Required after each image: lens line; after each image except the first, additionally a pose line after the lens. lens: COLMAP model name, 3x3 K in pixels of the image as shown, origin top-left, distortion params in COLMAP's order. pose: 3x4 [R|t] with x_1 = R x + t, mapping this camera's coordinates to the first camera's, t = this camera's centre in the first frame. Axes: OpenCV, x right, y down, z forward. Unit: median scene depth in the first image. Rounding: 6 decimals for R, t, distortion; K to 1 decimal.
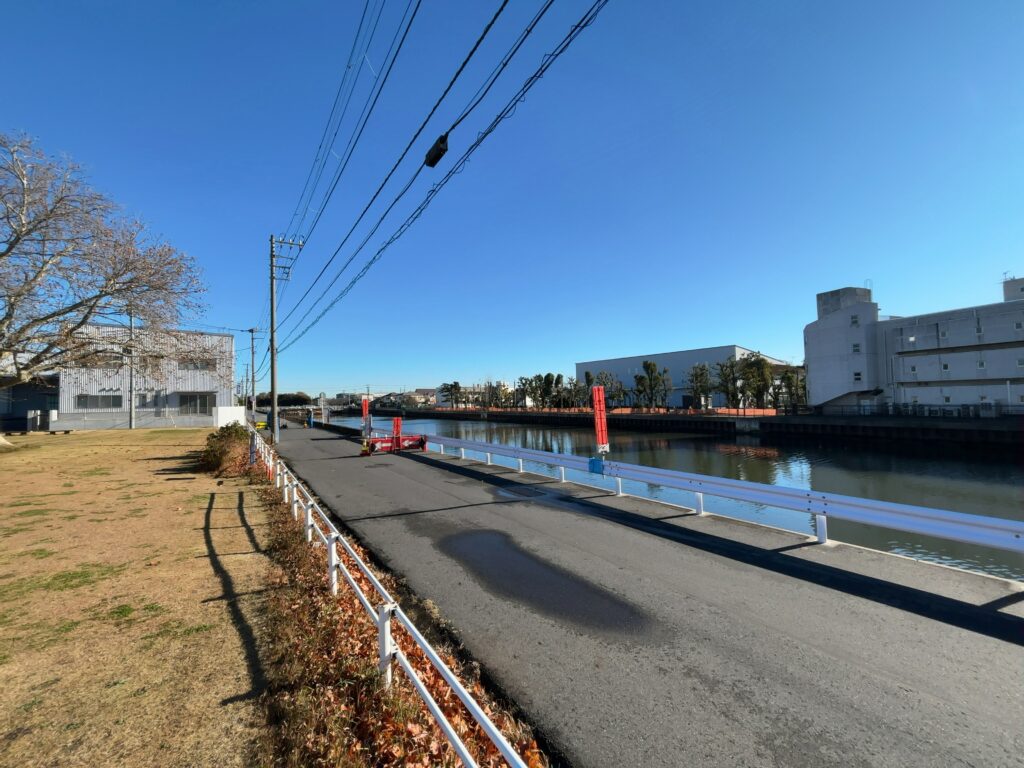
lens RADIAL K [[409.0, 0, 510.0], [0, 409.0, 383.7], [0, 0, 1]] dist [-0.004532, 0.000344]
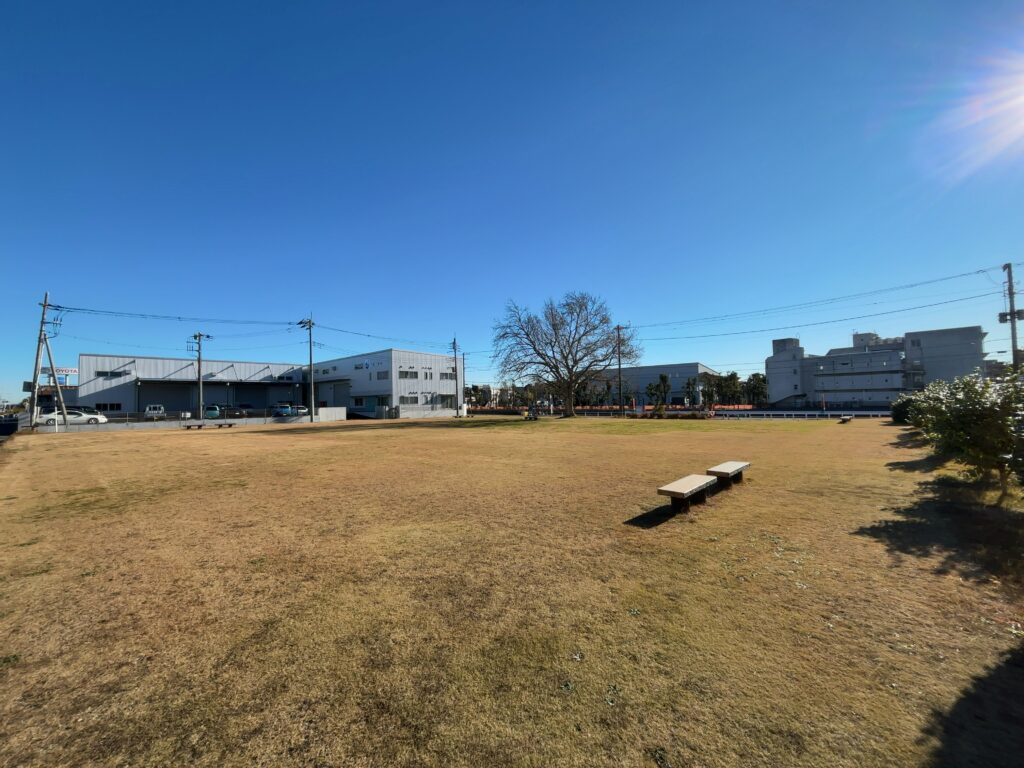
lens RADIAL K [[409.0, 0, 507.9], [0, 409.0, 383.5], [0, 0, 1]] dist [-0.004532, 0.000344]
pose [[0.974657, 0.008247, 0.223551, -0.852678], [-0.006920, 0.999953, -0.006718, -0.011599], [-0.223596, 0.005001, 0.974669, -0.530926]]
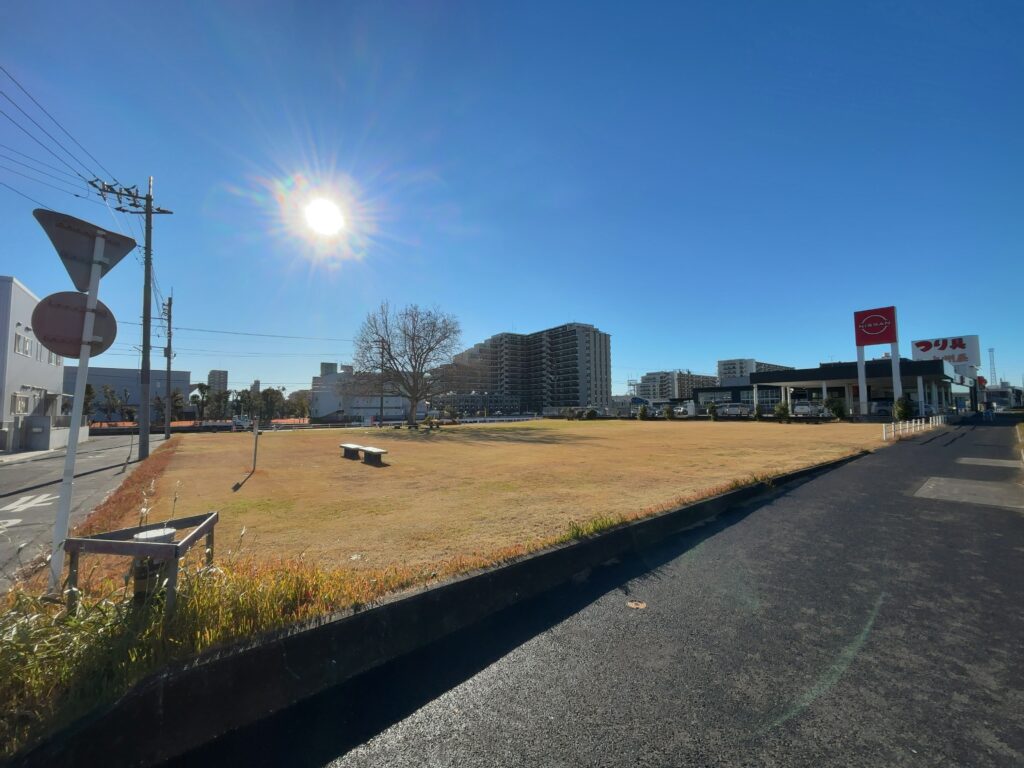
lens RADIAL K [[409.0, 0, 514.8], [0, 409.0, 382.6], [0, 0, 1]] dist [-0.004532, 0.000344]
pose [[-0.070900, 0.087547, 0.993634, -1.497418], [-0.027646, 0.995586, -0.089692, 0.041753], [-0.997100, -0.033829, -0.068166, 0.185028]]
